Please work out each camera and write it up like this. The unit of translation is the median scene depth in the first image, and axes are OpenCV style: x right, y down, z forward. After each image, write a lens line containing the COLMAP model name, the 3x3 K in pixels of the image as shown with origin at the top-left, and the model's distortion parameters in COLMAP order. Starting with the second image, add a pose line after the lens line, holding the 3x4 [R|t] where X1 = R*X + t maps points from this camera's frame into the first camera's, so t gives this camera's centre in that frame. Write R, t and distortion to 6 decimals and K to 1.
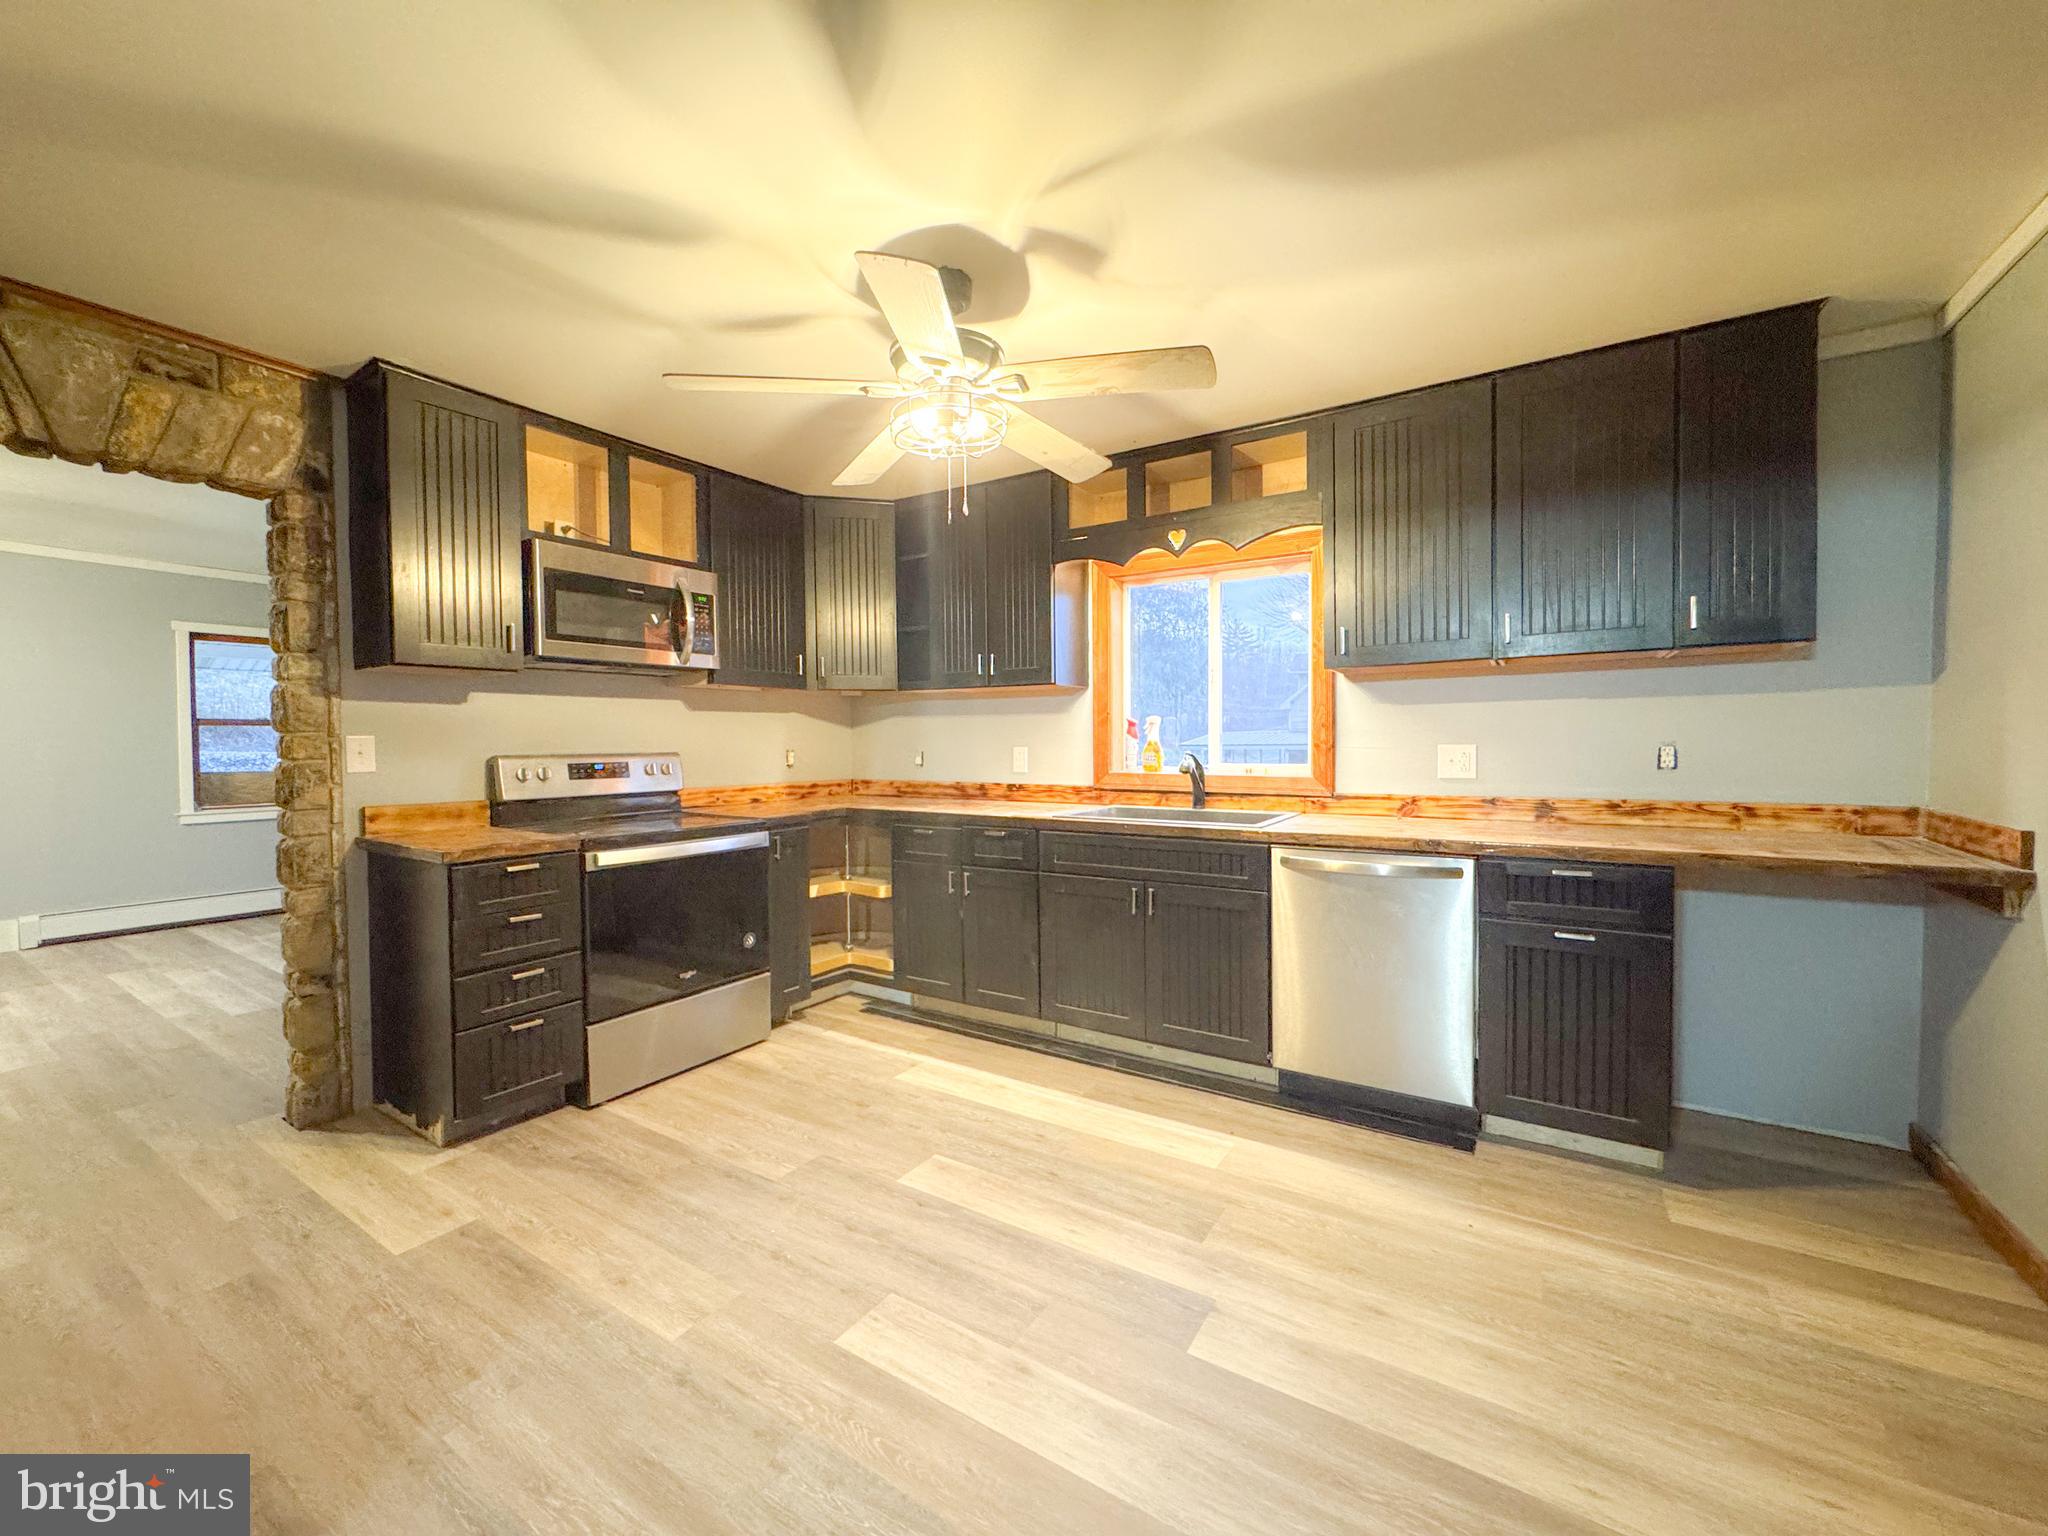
lens RADIAL K [[817.0, 0, 1022.4], [0, 817.0, 768.1], [0, 0, 1]] dist [-0.003205, 0.000138]
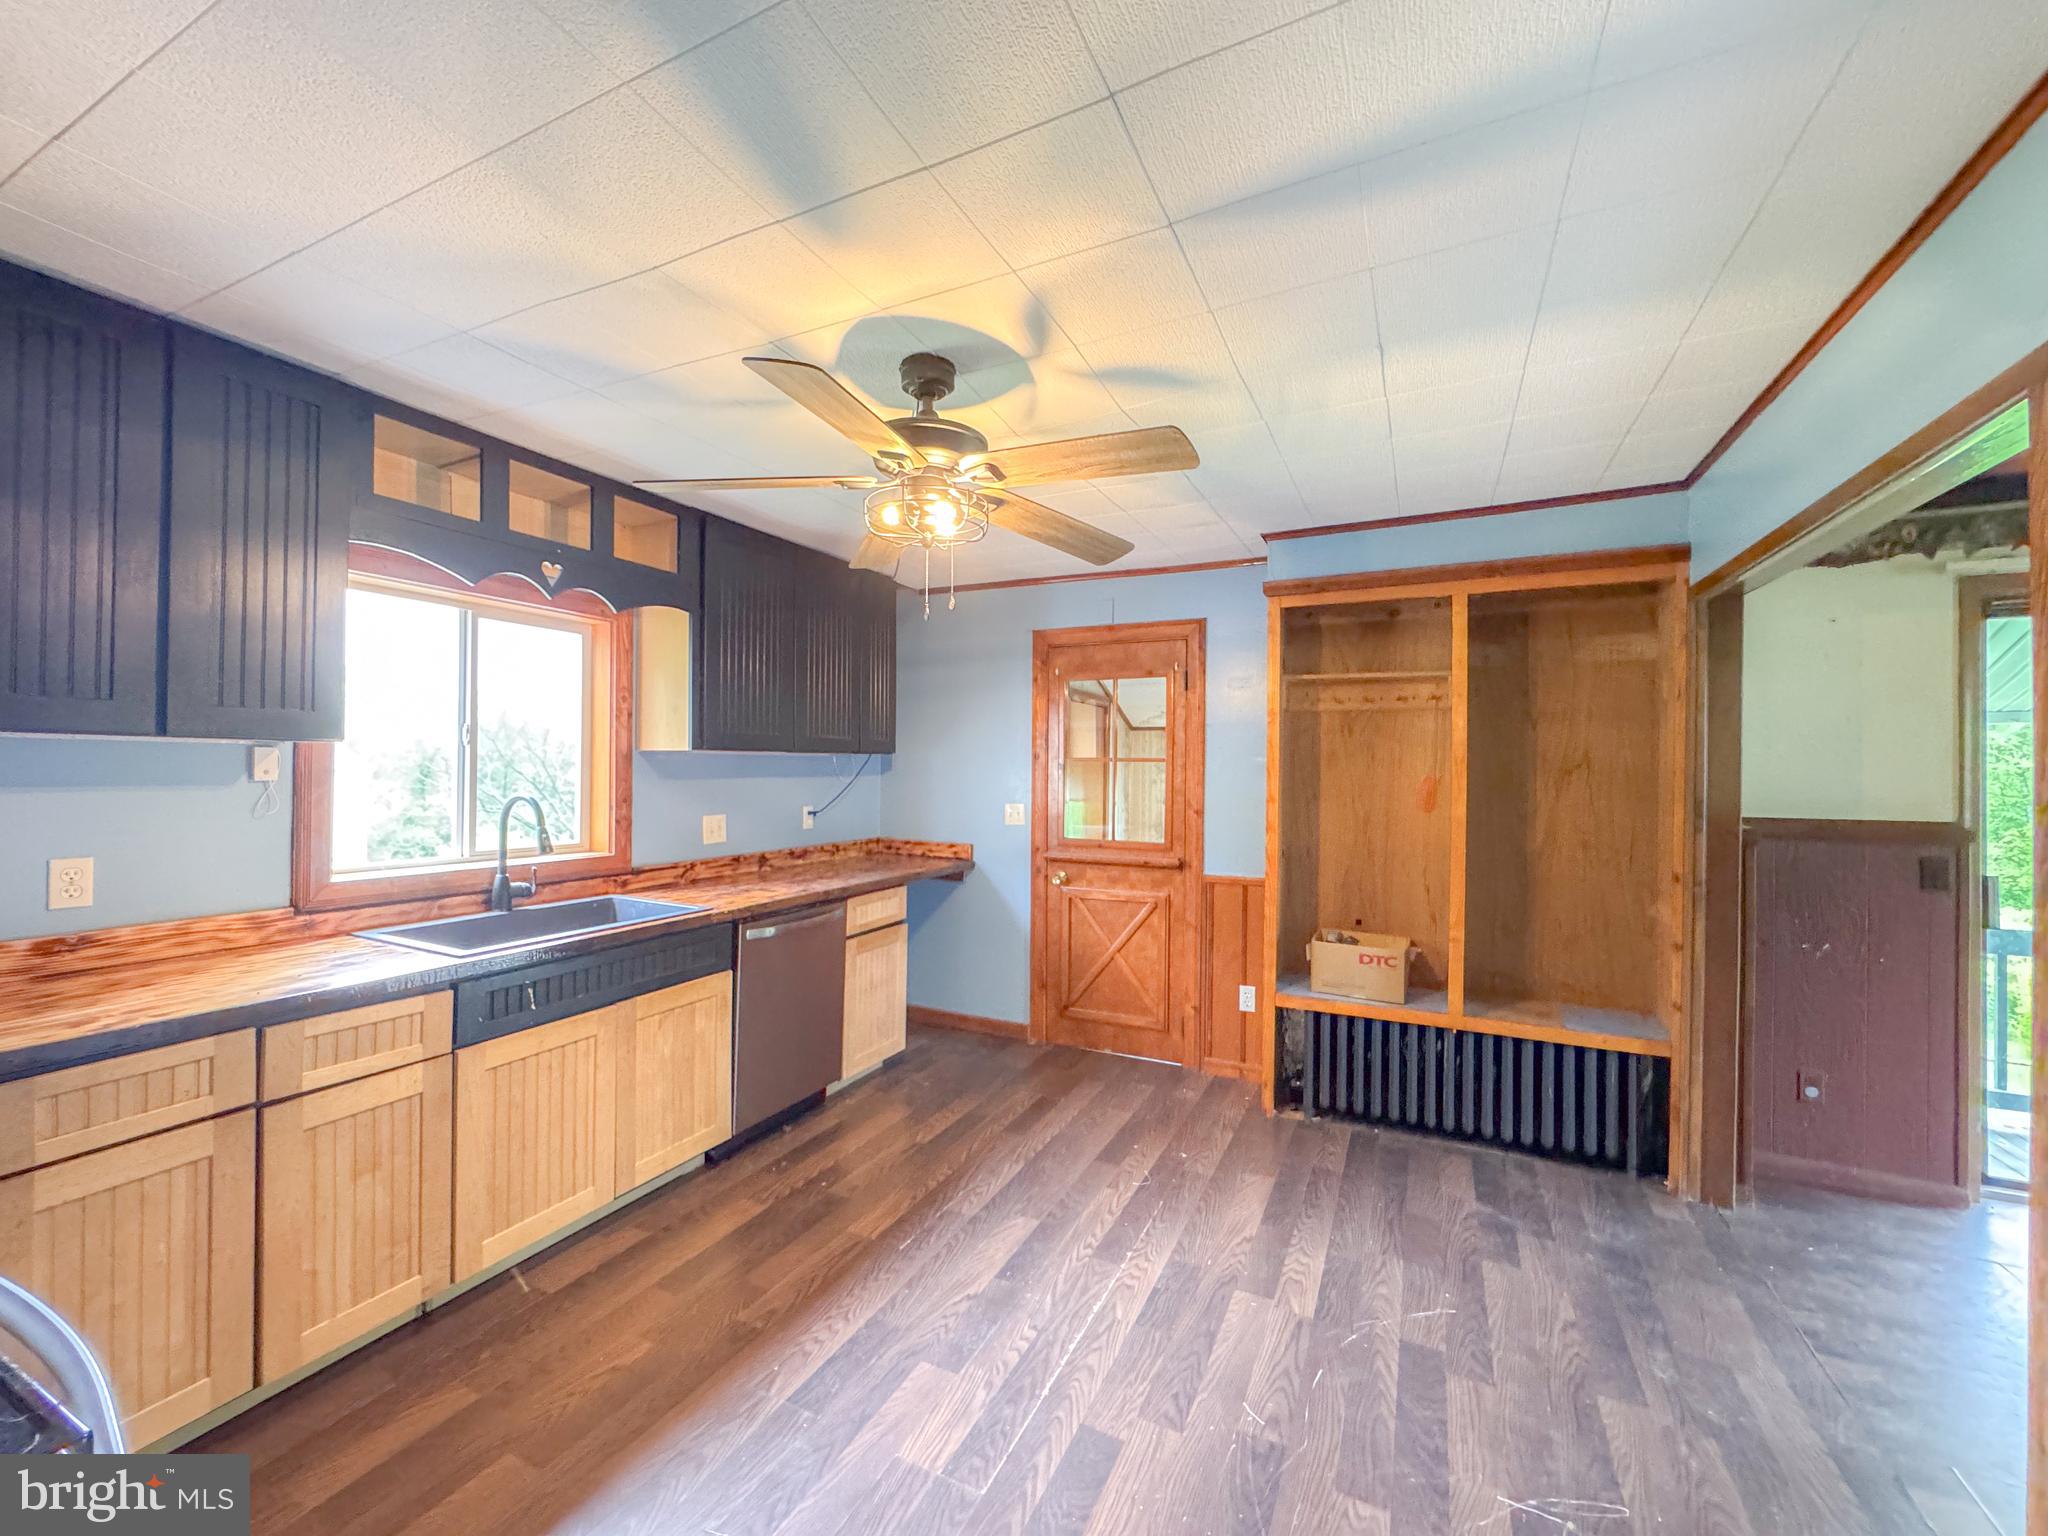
lens RADIAL K [[817.0, 0, 1026.9], [0, 817.0, 764.6], [0, 0, 1]] dist [-0.003205, 0.000138]
pose [[-0.122096, 0.007813, 0.992488, -0.661634], [0.021466, 0.999756, -0.005230, -0.080548], [-0.992286, 0.020667, -0.122234, 0.649471]]
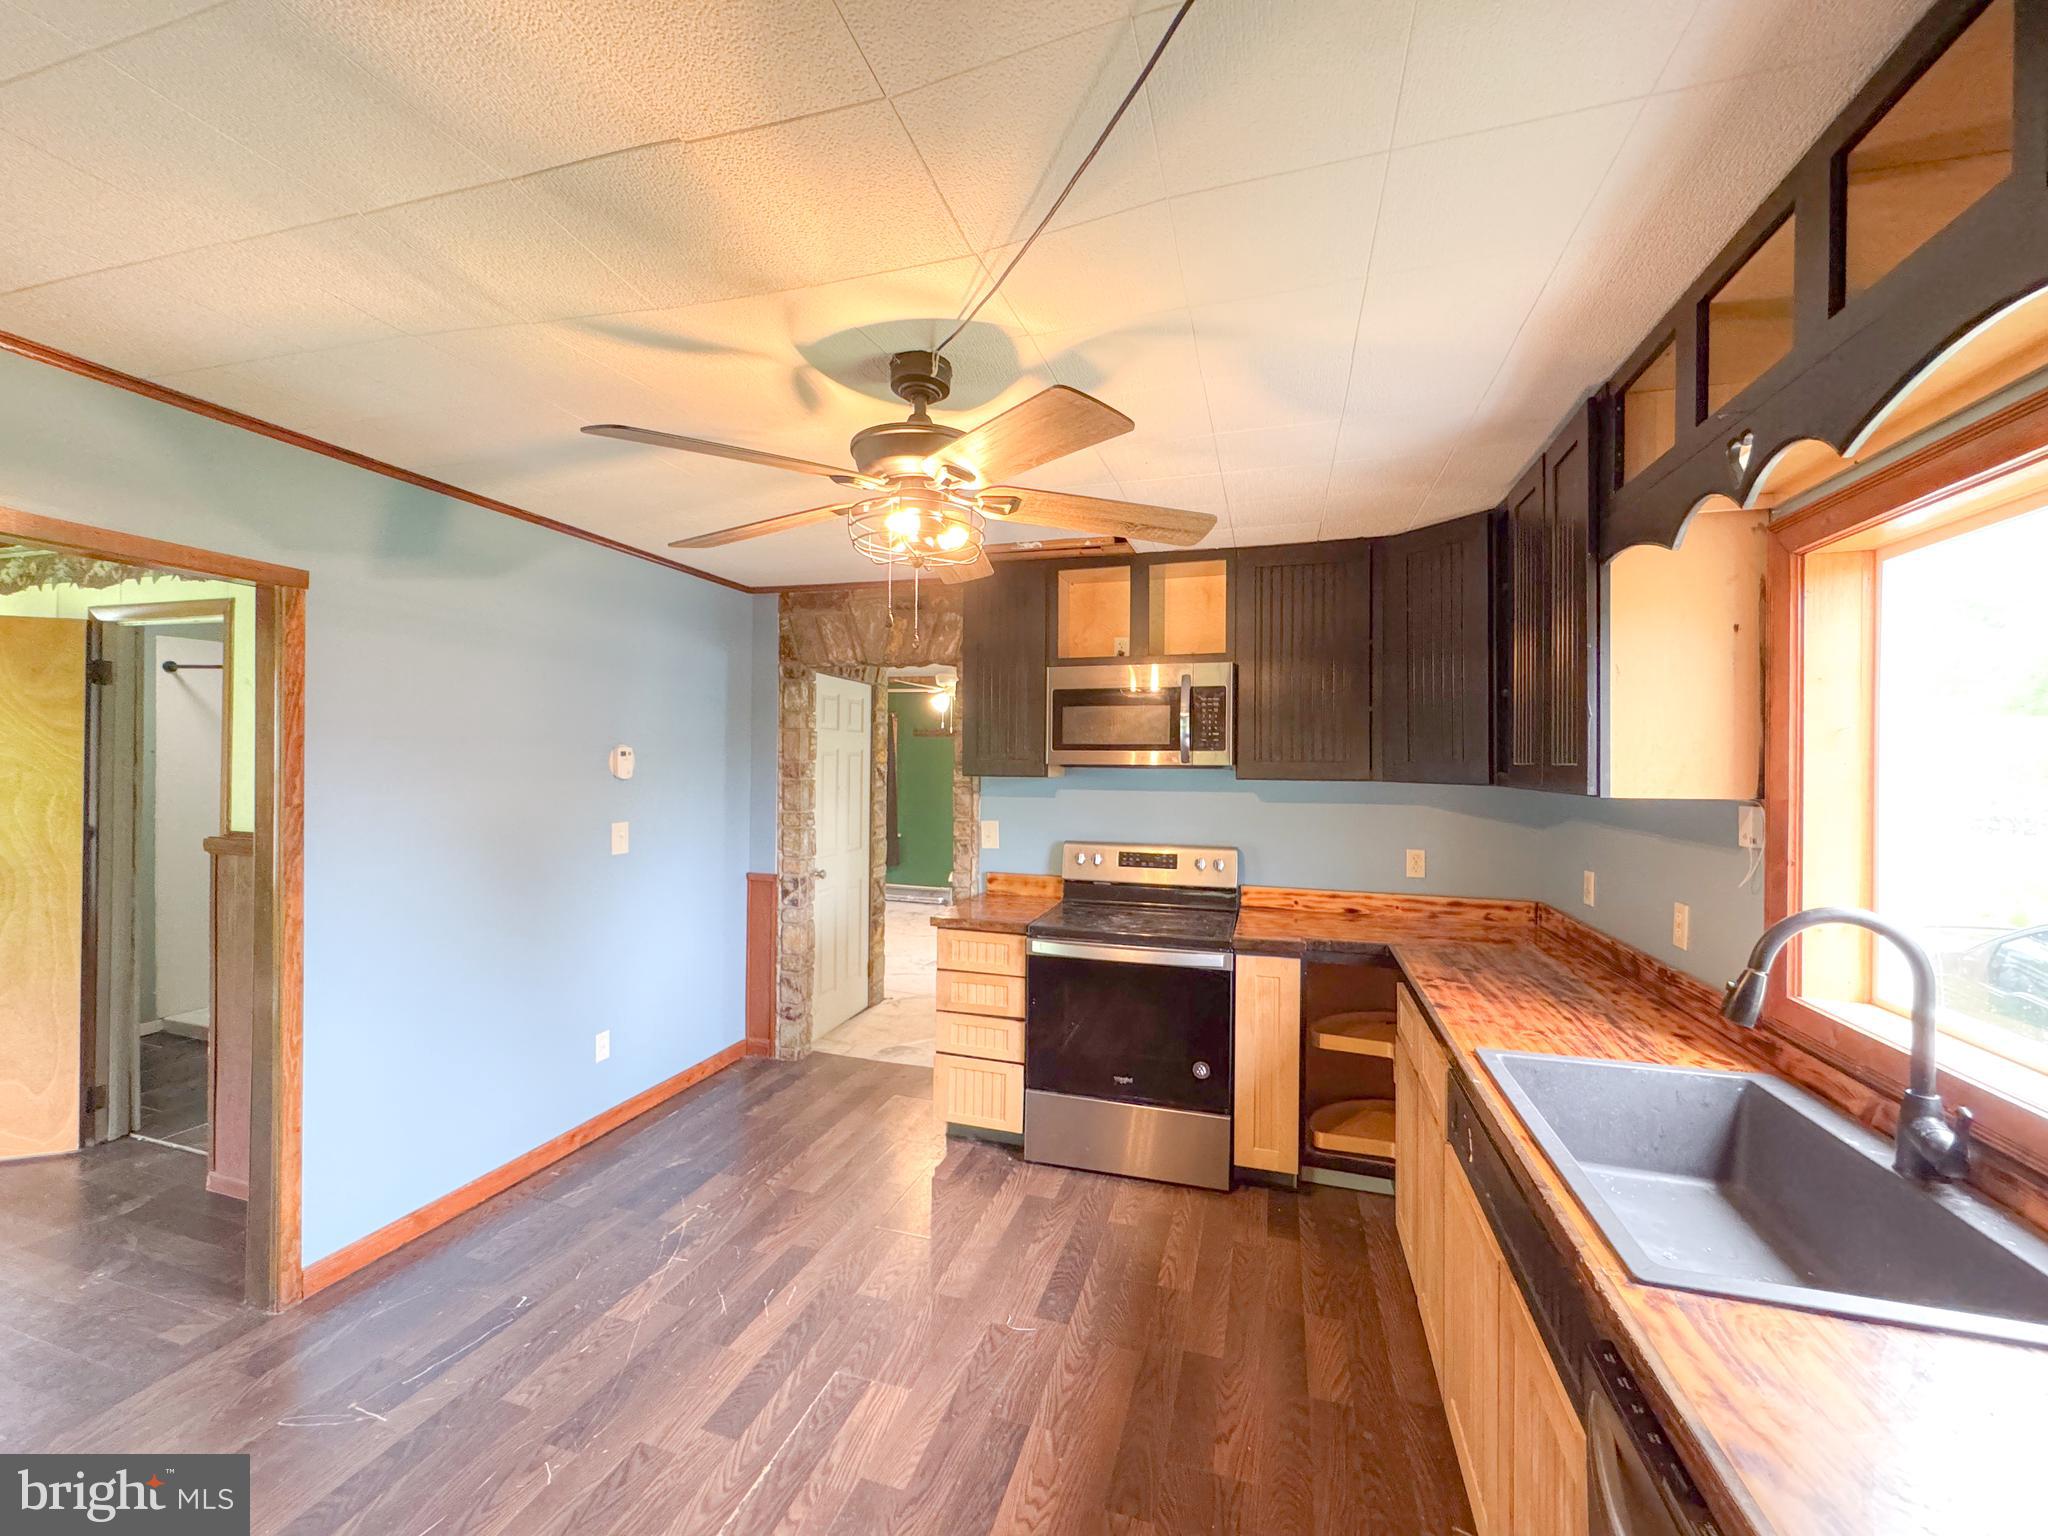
lens RADIAL K [[817.0, 0, 1033.9], [0, 817.0, 764.6], [0, 0, 1]] dist [-0.003205, 0.000138]
pose [[0.281968, 0.011882, -0.959350, 0.487374], [-0.045575, 0.998960, -0.001022, -0.119787], [0.958341, 0.044010, 0.282216, 0.571643]]
